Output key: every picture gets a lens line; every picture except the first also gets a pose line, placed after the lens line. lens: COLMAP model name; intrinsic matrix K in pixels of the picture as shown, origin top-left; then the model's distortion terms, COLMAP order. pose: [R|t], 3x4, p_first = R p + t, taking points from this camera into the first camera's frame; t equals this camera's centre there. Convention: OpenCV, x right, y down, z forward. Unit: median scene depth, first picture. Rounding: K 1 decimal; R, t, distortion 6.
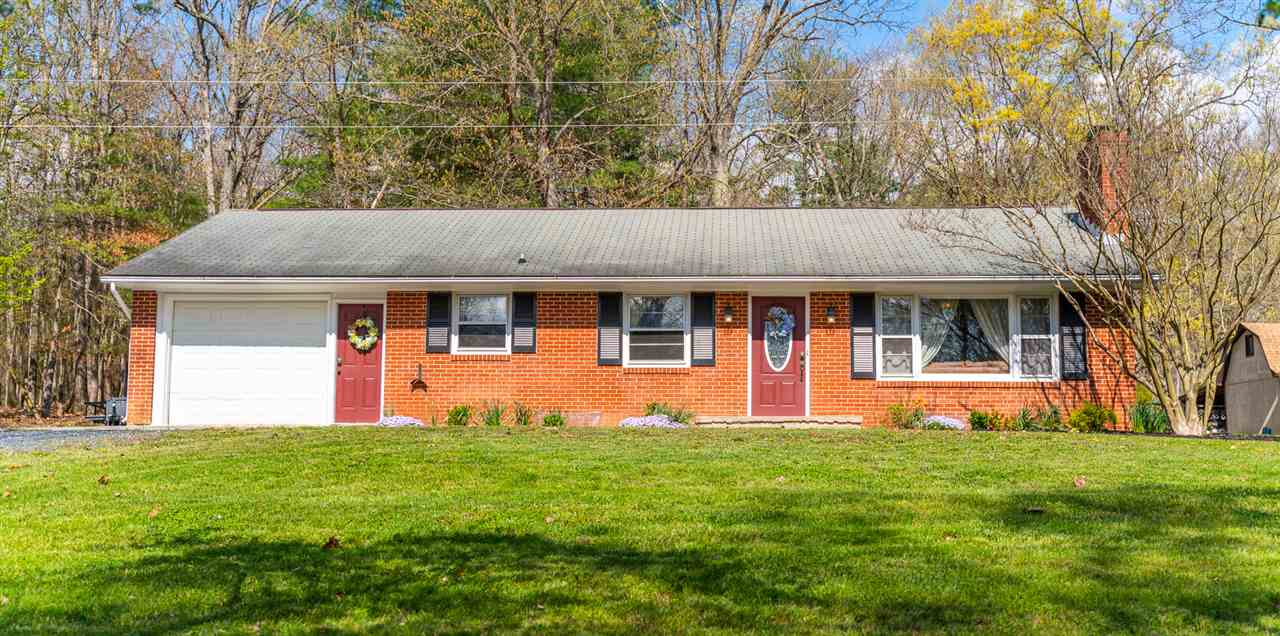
lens RADIAL K [[1259.9, 0, 666.9], [0, 1259.9, 320.2], [0, 0, 1]] dist [0.005351, 0.002986]
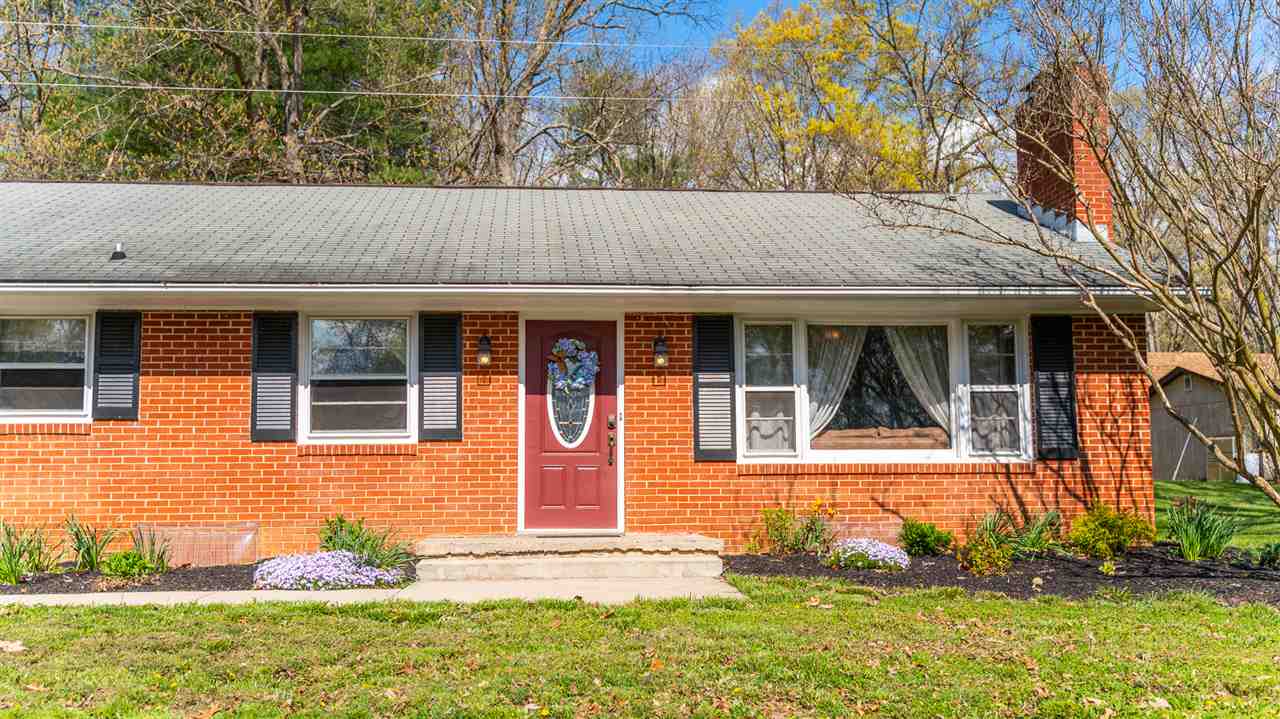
lens RADIAL K [[1240.8, 0, 640.0], [0, 1240.8, 359.5], [0, 0, 1]] dist [0.004677, 0.003764]
pose [[0.990071, -0.000750, 0.140566, 0.039478], [-0.001040, 0.999919, 0.012665, -0.008023], [-0.140565, -0.012686, 0.989990, 0.427409]]
